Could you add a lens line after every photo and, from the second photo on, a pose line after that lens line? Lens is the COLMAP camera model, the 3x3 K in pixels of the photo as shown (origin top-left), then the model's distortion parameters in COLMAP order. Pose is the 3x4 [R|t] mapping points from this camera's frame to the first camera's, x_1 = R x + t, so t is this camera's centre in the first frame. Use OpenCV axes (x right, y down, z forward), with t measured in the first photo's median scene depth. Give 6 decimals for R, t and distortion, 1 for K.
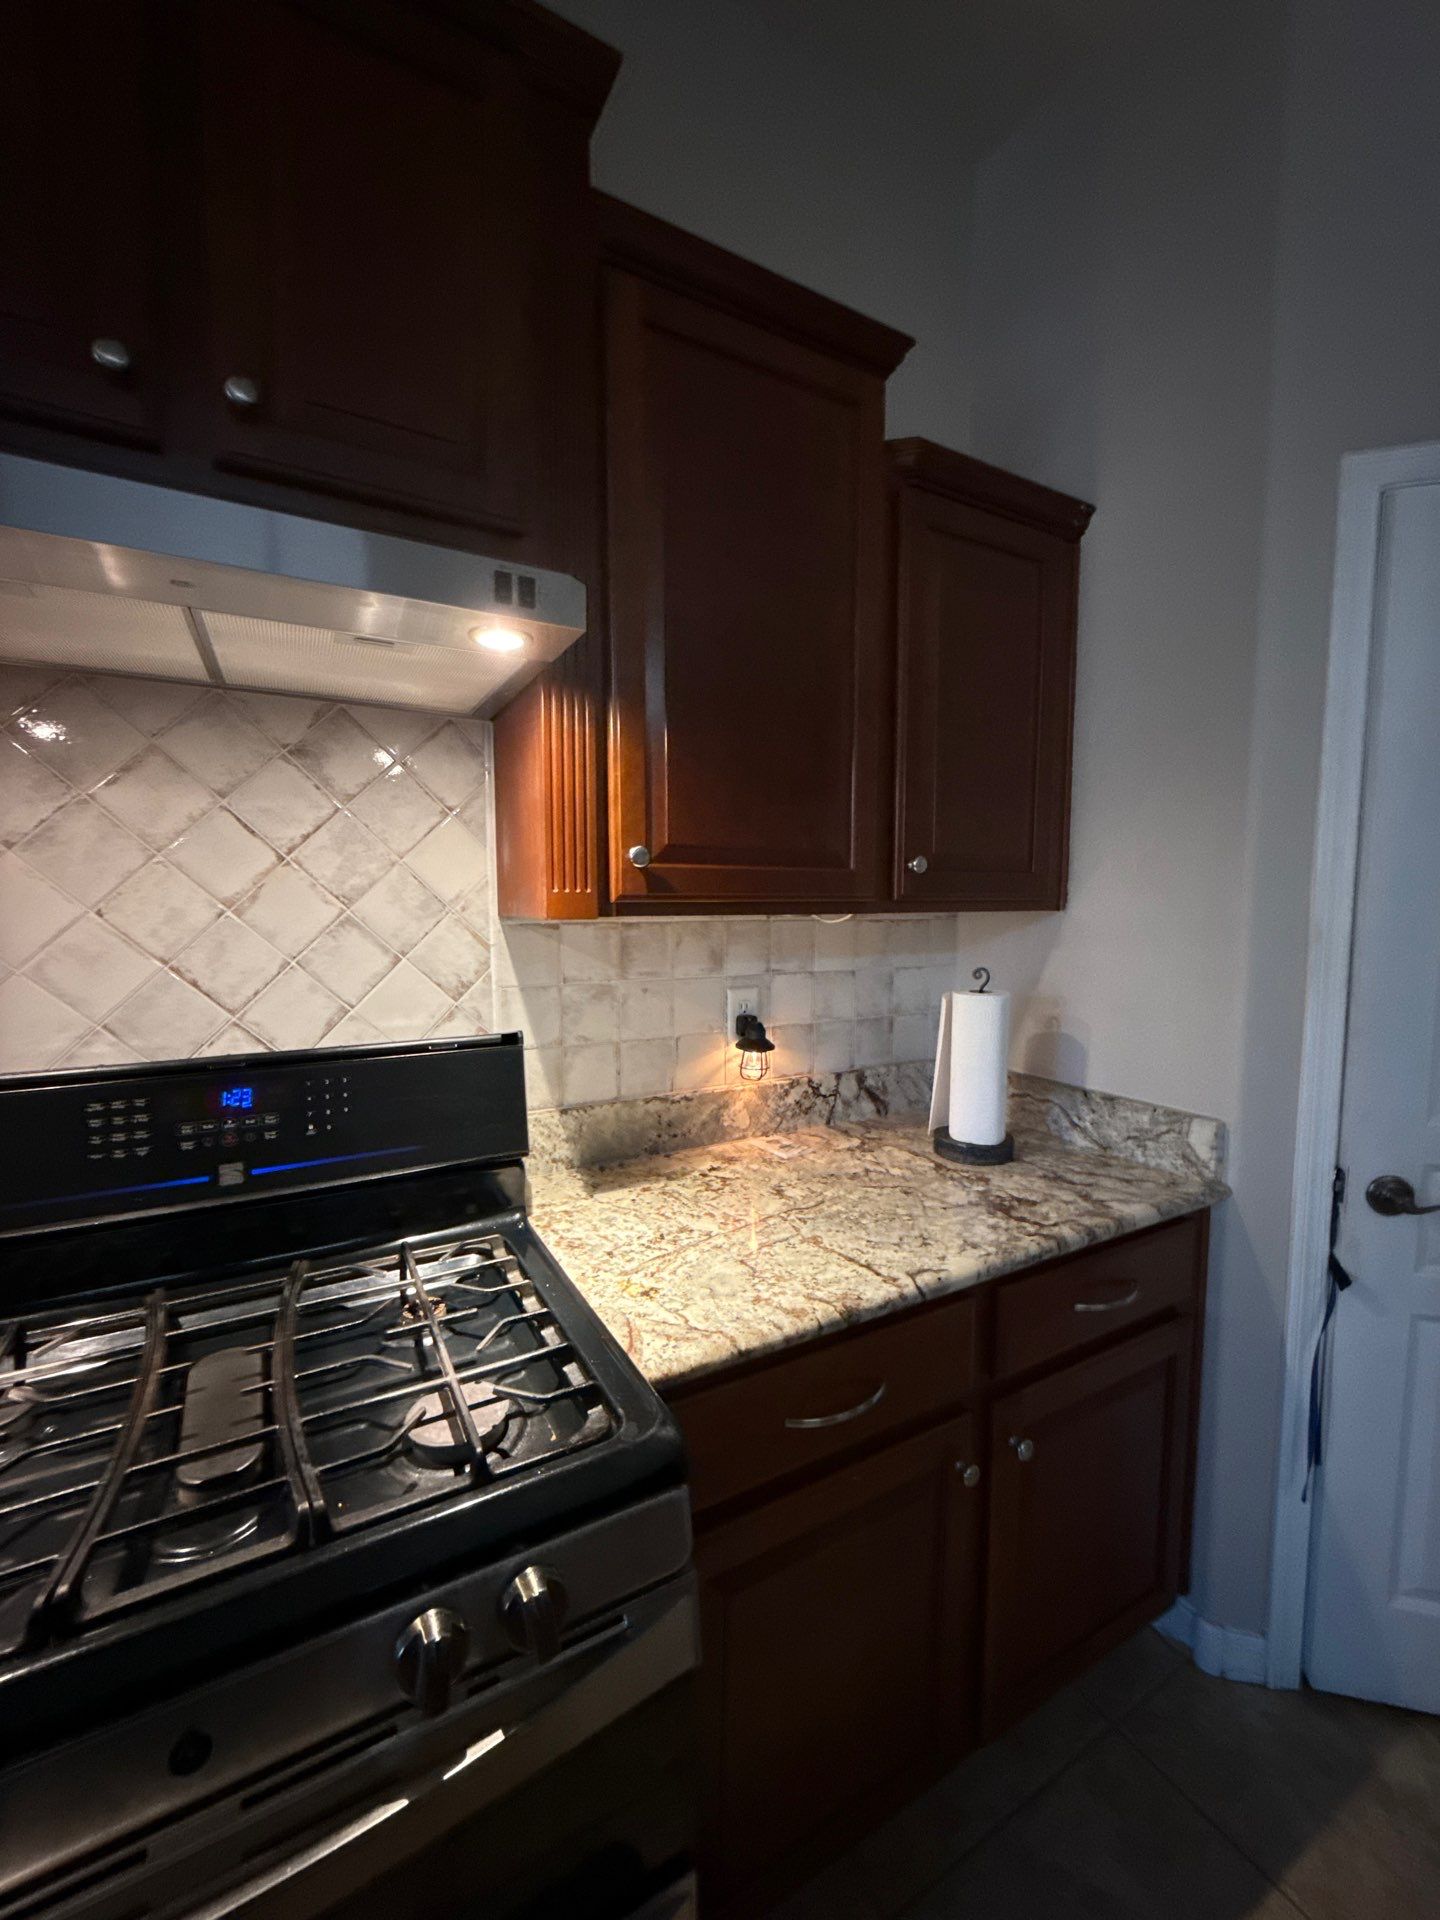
lens RADIAL K [[764.0, 0, 723.7], [0, 764.0, 957.6], [0, 0, 1]] dist [-0.000142, 0.000224]
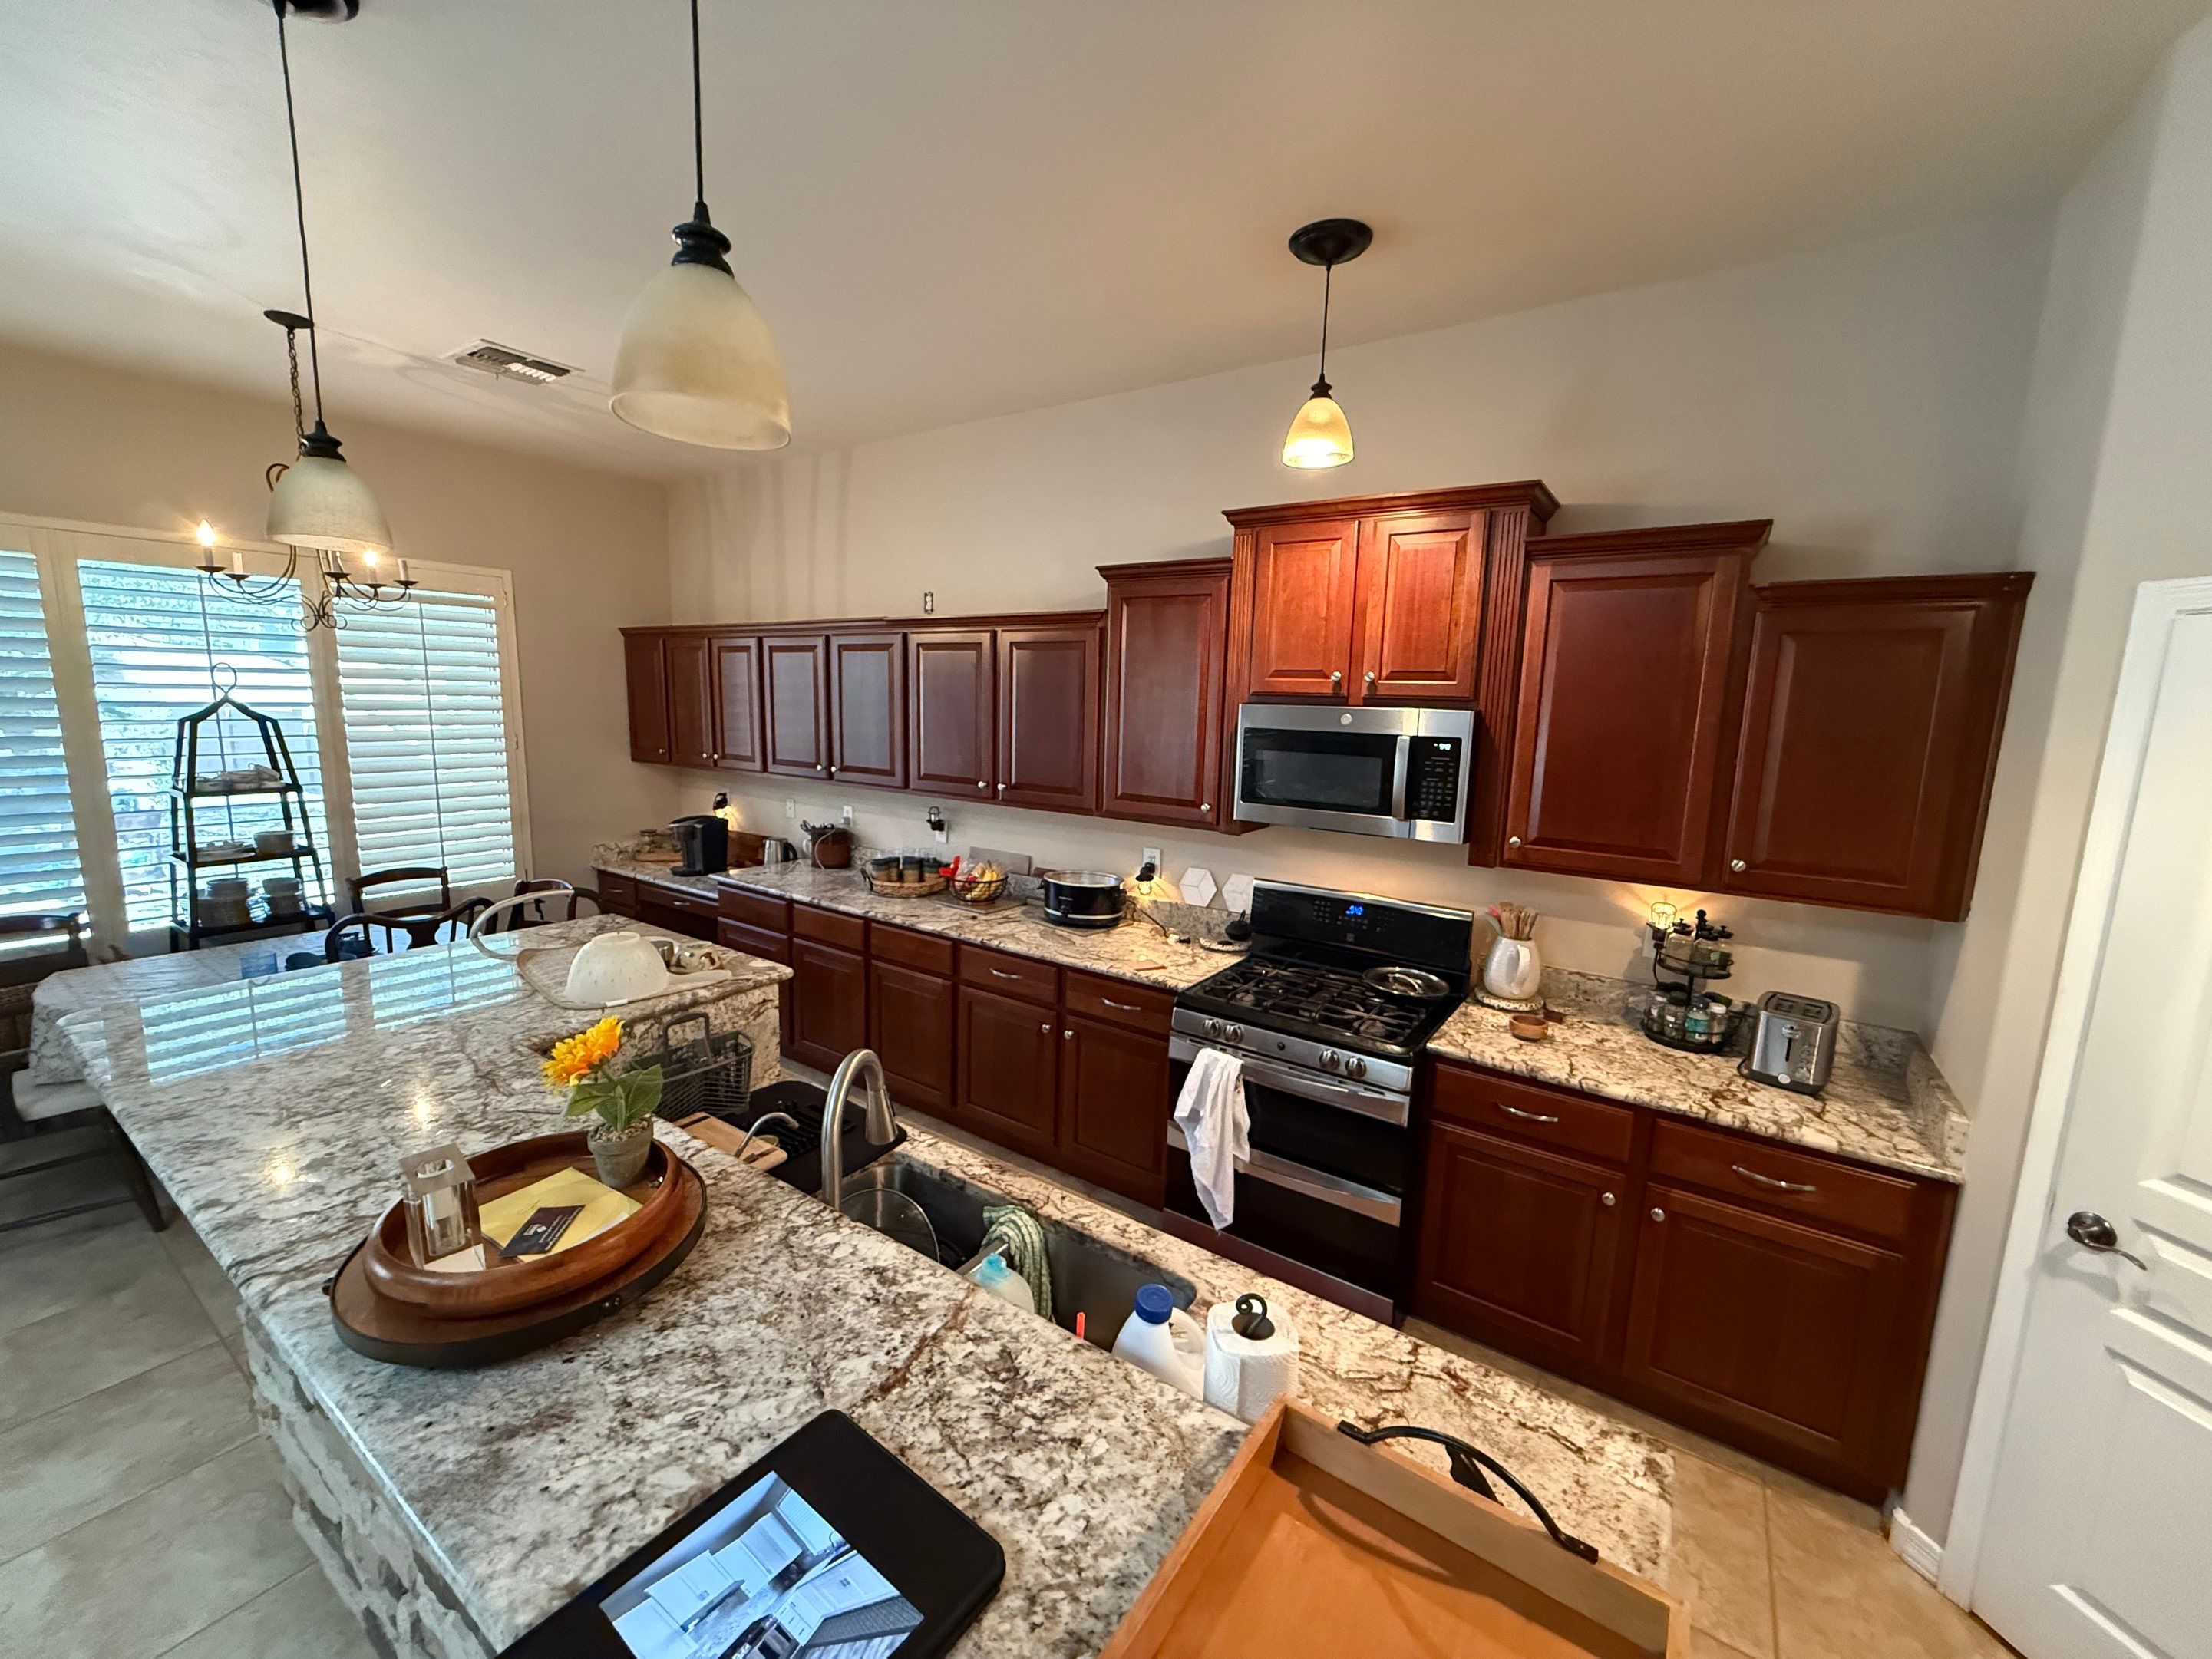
lens RADIAL K [[880.1, 0, 1106.0], [0, 880.1, 829.5], [0, 0, 1]] dist [-0.000142, 0.000224]
pose [[0.436657, 0.142062, -0.888341, 1.440572], [-0.097897, 0.989093, 0.110054, -0.302742], [0.894286, 0.038910, 0.445801, -0.999219]]
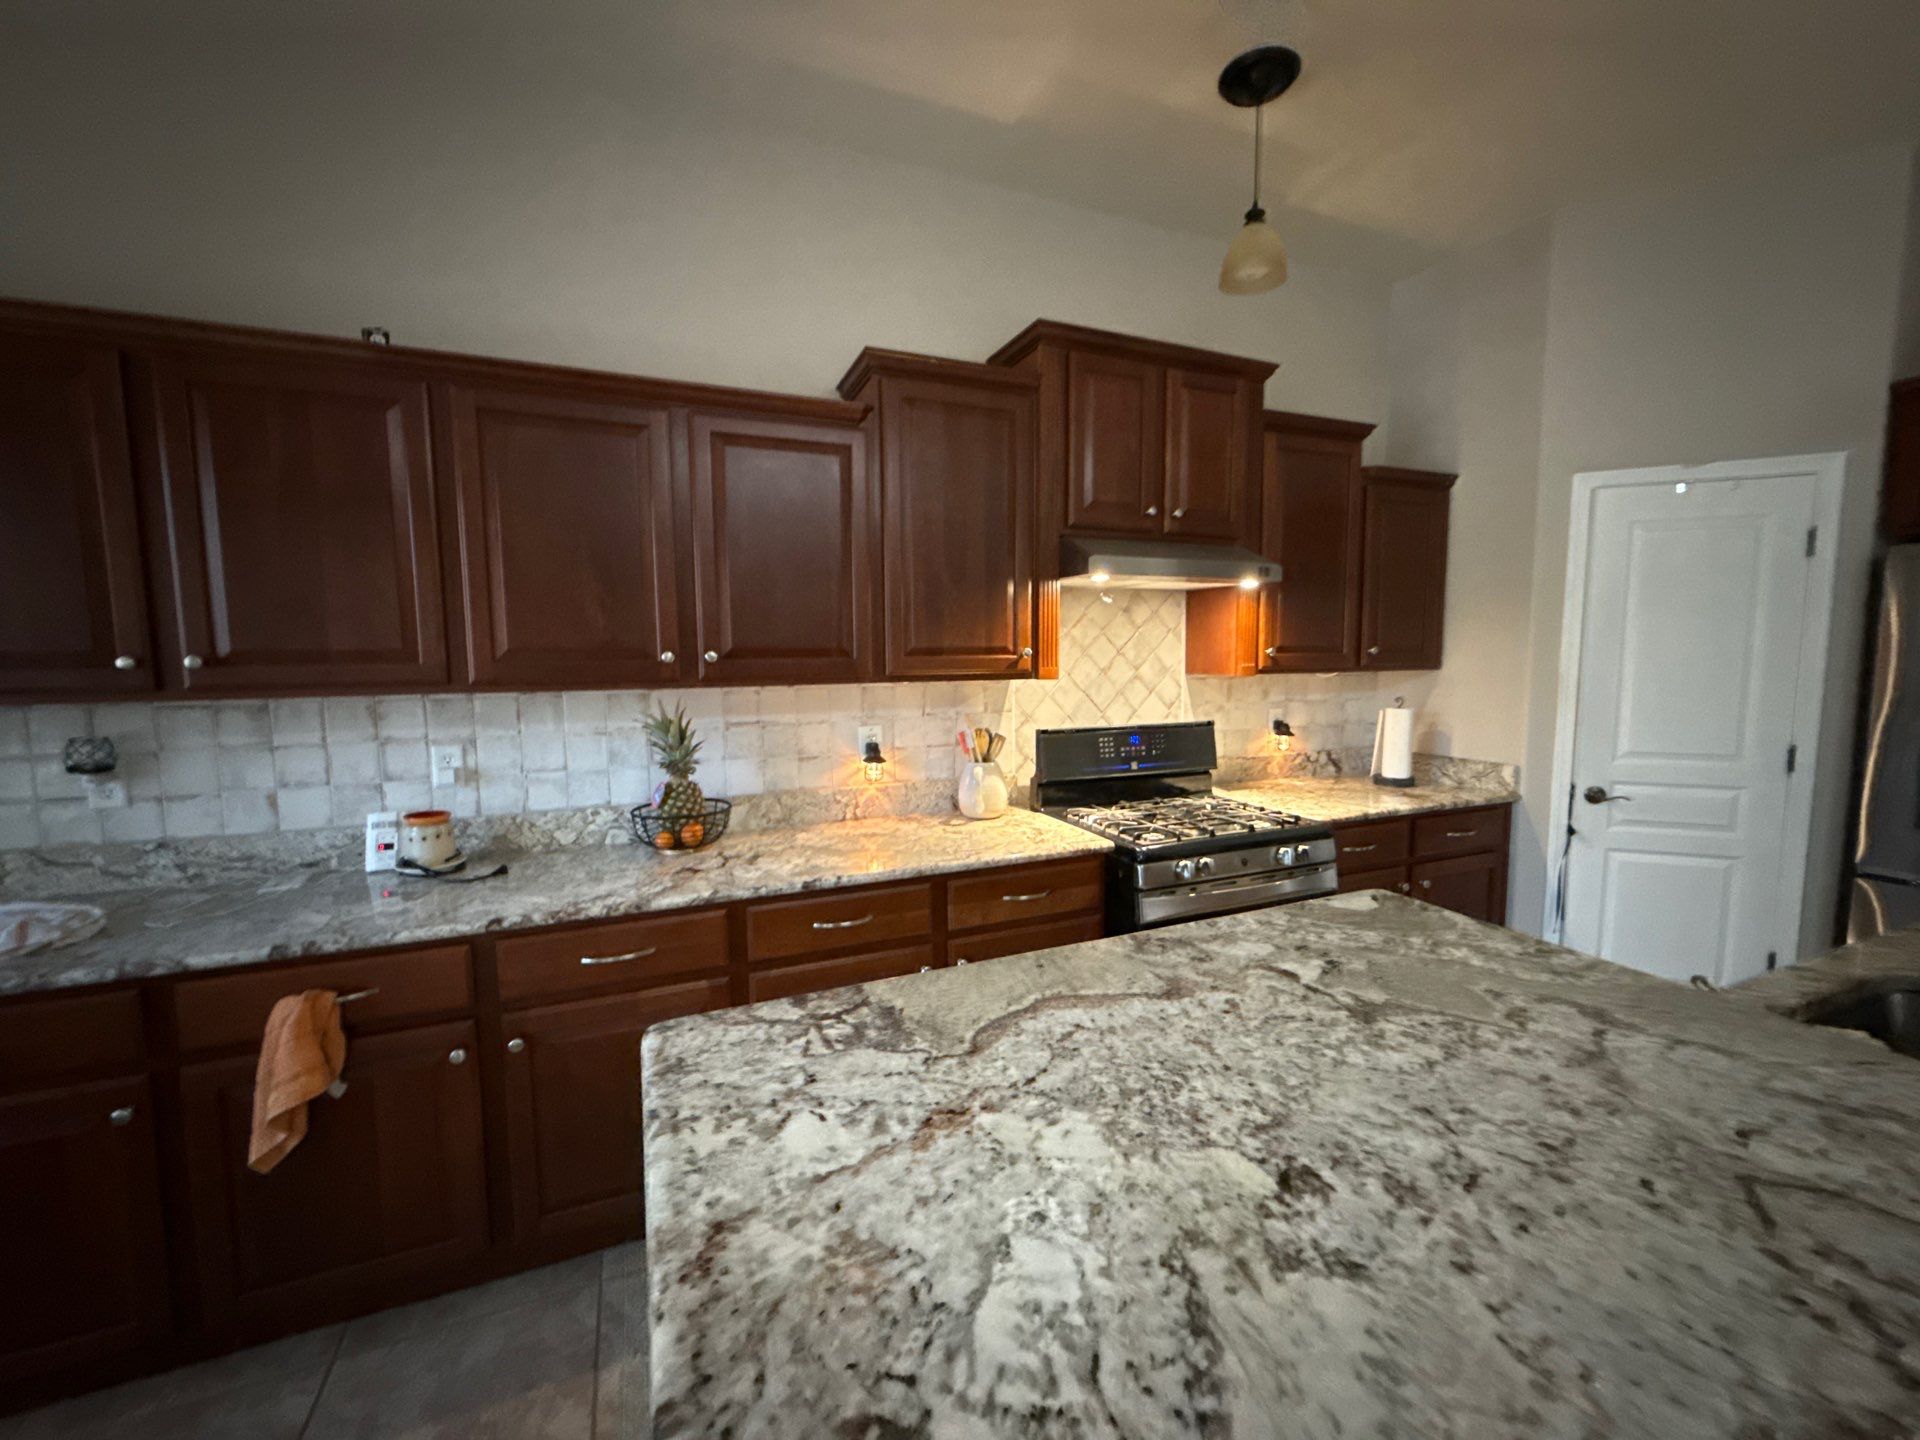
lens RADIAL K [[764.0, 0, 960.0], [0, 764.0, 720.0], [0, 0, 1]] dist [-0.000142, 0.000224]
pose [[0.993181, 0.001655, -0.116572, -0.817598], [0.000083, 0.999889, 0.014900, 0.059524], [0.116584, -0.014808, 0.993070, -1.630593]]
